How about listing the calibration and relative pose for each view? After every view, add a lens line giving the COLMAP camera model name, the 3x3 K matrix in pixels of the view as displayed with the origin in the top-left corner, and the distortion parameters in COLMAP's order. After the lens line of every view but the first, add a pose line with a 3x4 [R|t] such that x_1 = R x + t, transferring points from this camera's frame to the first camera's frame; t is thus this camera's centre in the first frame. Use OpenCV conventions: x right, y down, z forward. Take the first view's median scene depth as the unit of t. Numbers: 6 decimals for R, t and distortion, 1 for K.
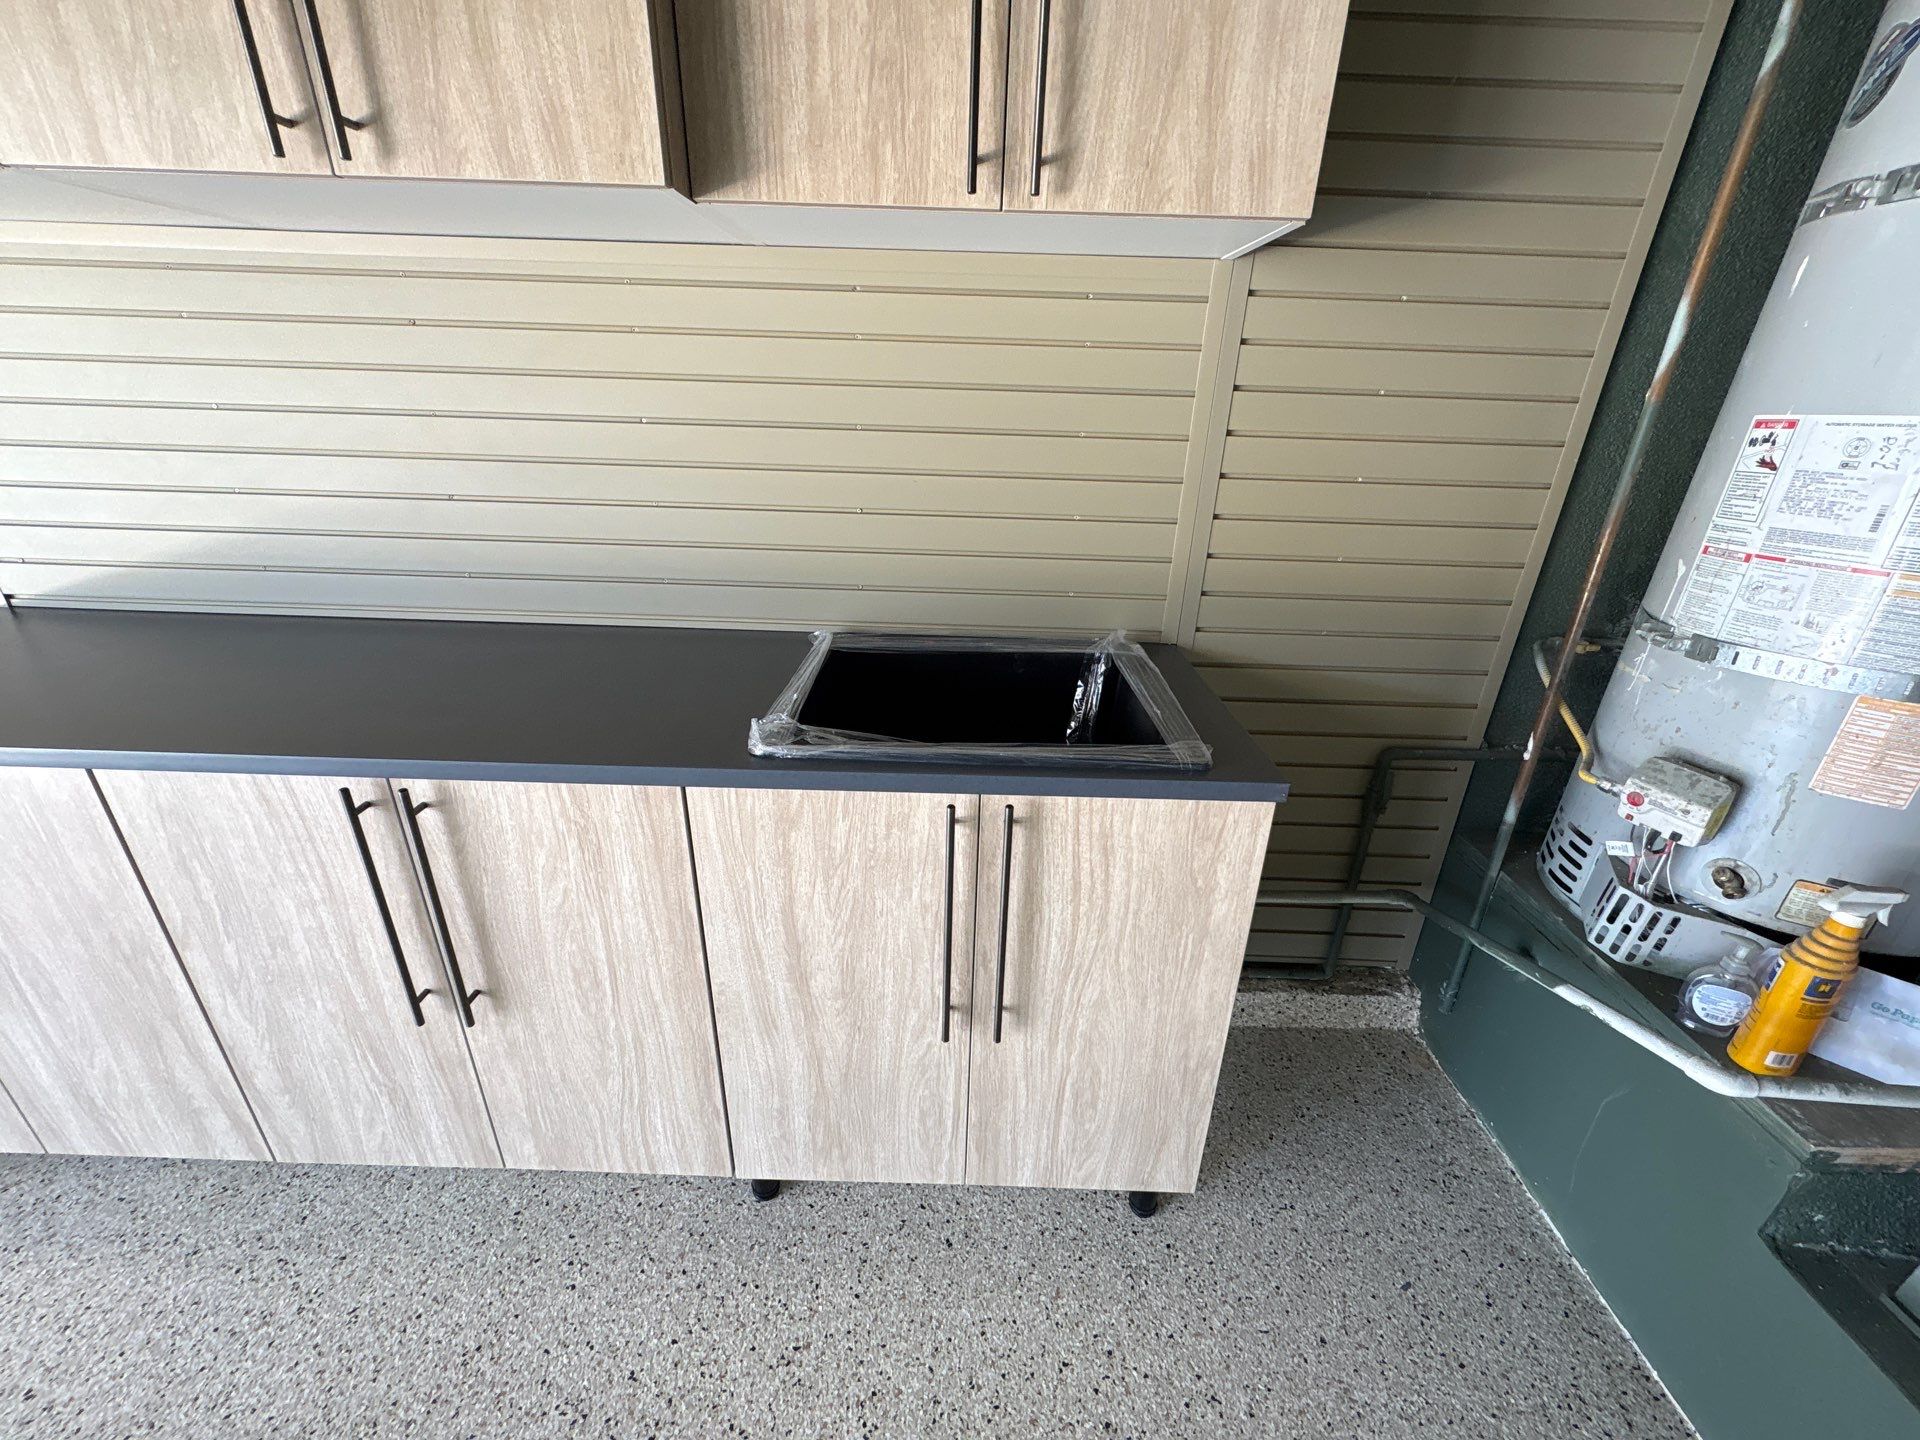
lens RADIAL K [[761.3, 0, 960.0], [0, 761.3, 720.0], [0, 0, 1]] dist [-0.000845, -0.000038]
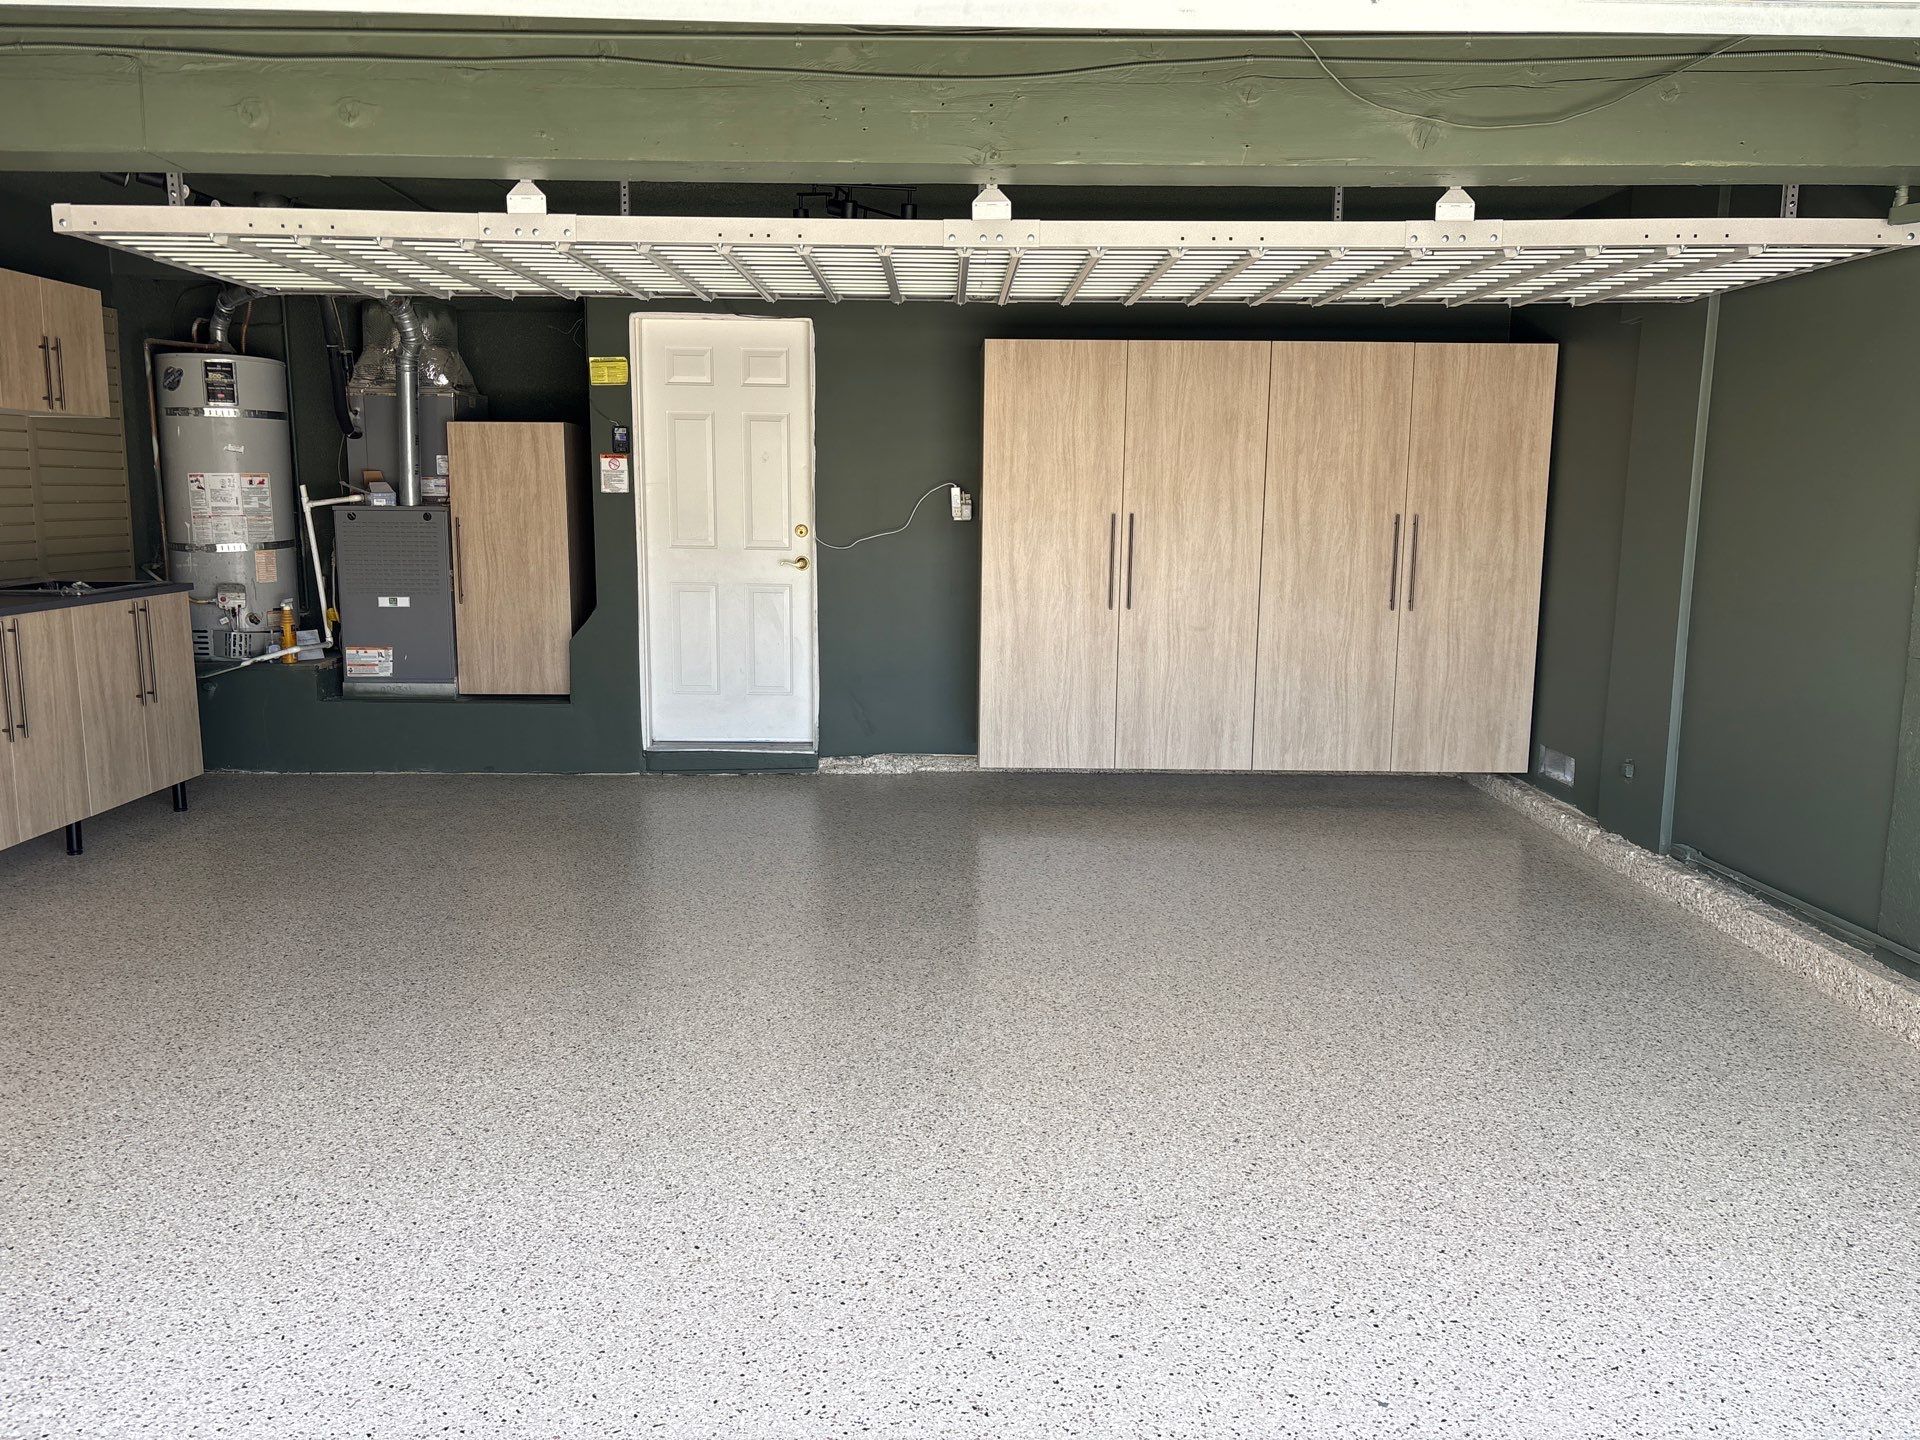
lens RADIAL K [[1444.8, 0, 960.0], [0, 1444.8, 720.0], [0, 0, 1]] dist [0.015607, 0.004928]
pose [[-0.017112, -0.185053, 0.982580, -4.810676], [0.384345, 0.906000, 0.177324, 0.639308], [-0.923031, 0.380684, 0.055621, -1.768089]]
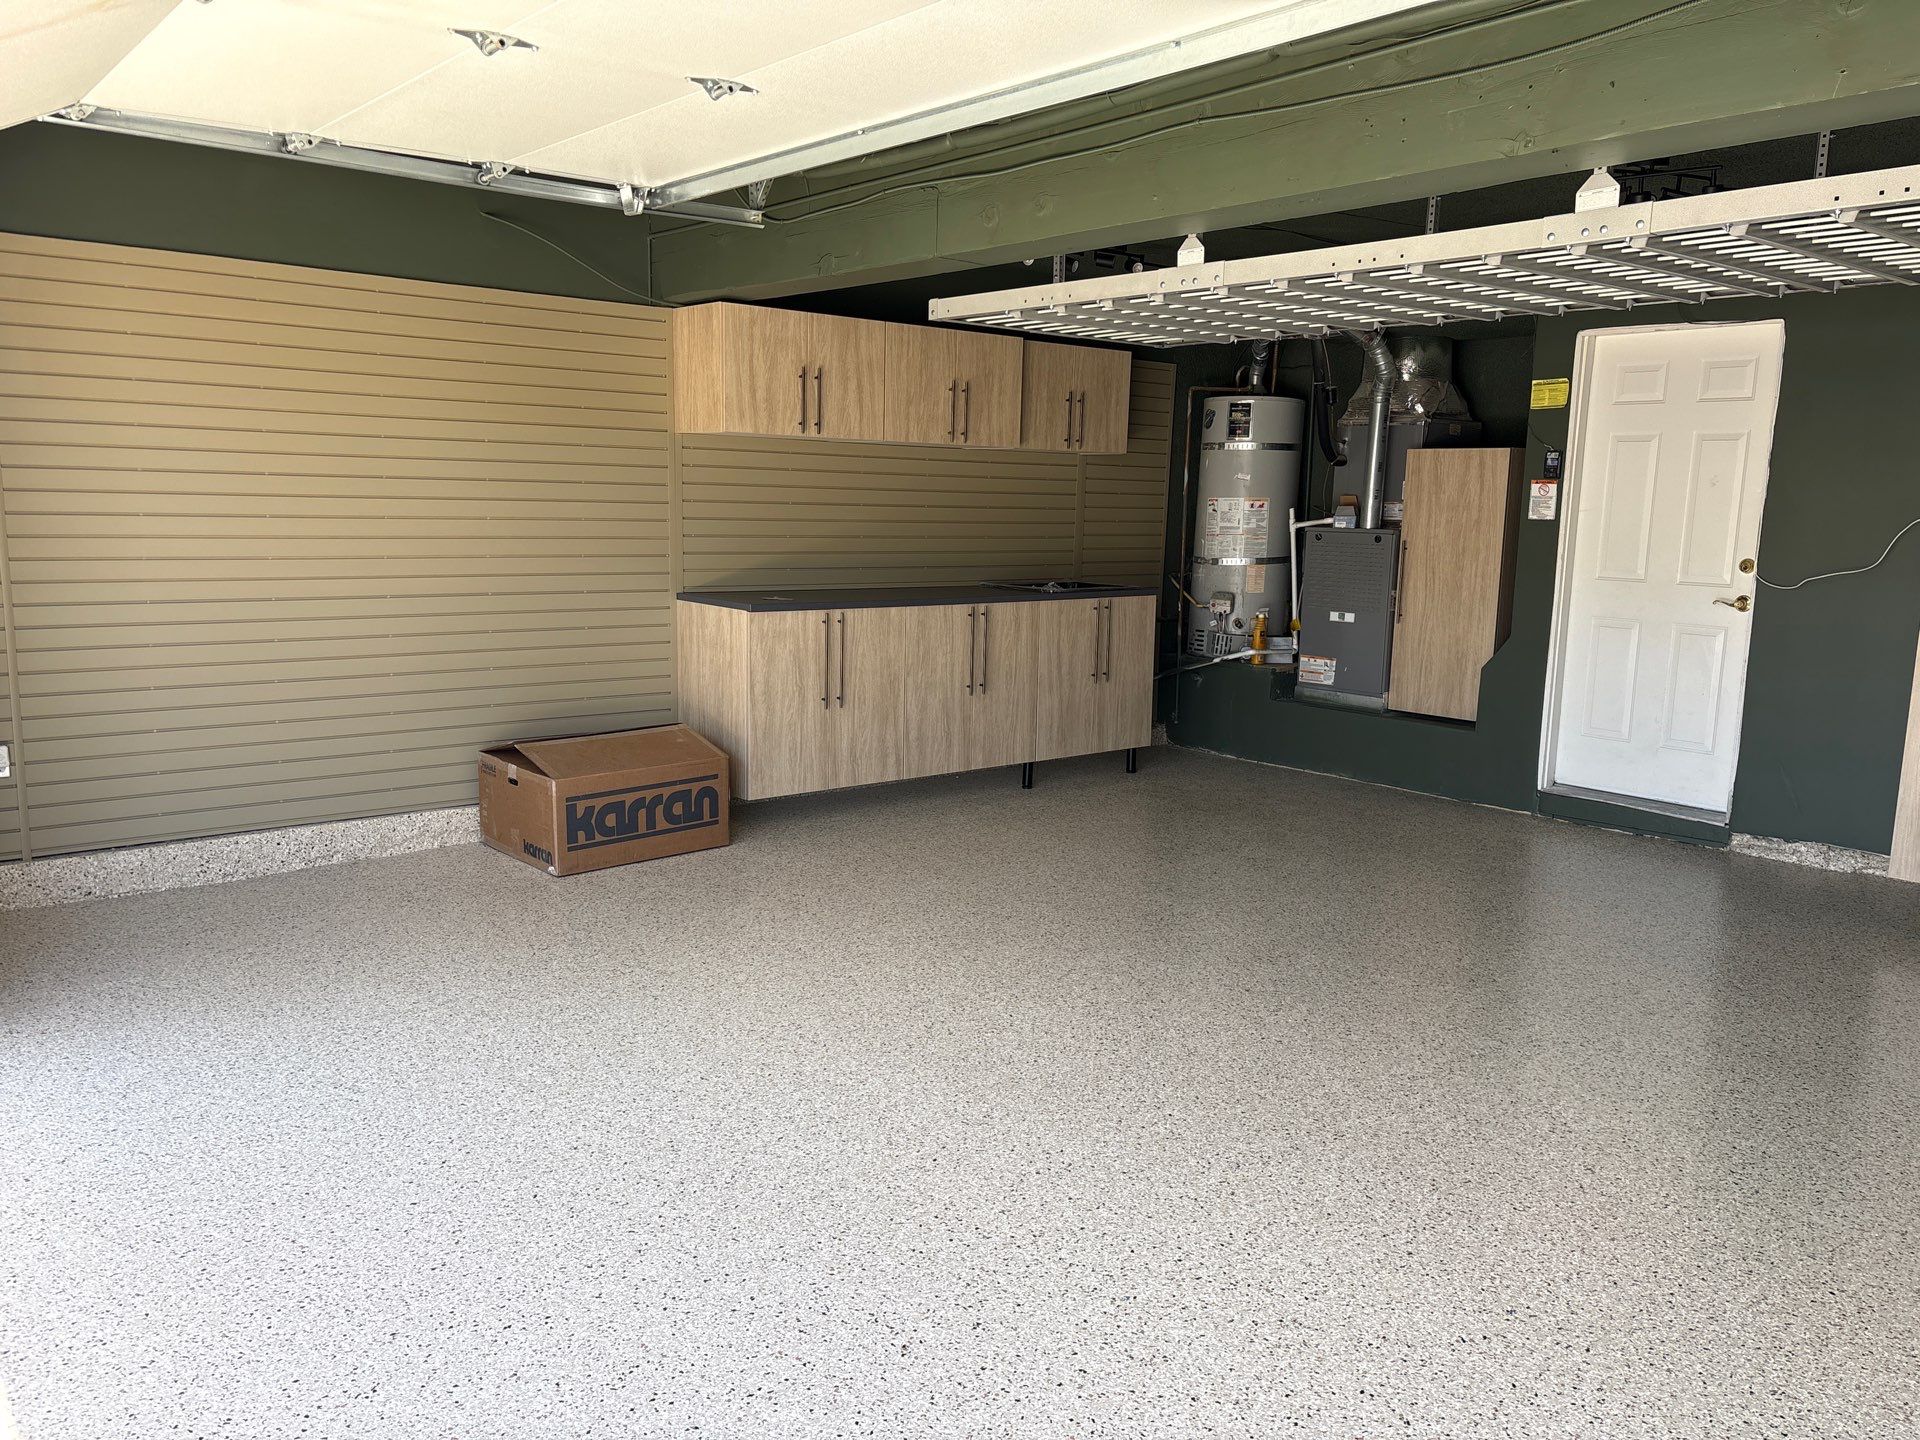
lens RADIAL K [[1433.9, 0, 955.8], [0, 1433.9, 736.4], [0, 0, 1]] dist [0.069069, -0.138409]
pose [[0.766883, -0.117578, 0.630925, -4.269883], [0.251355, 0.959567, -0.126697, 1.237065], [-0.590518, 0.255748, 0.765429, -3.199208]]
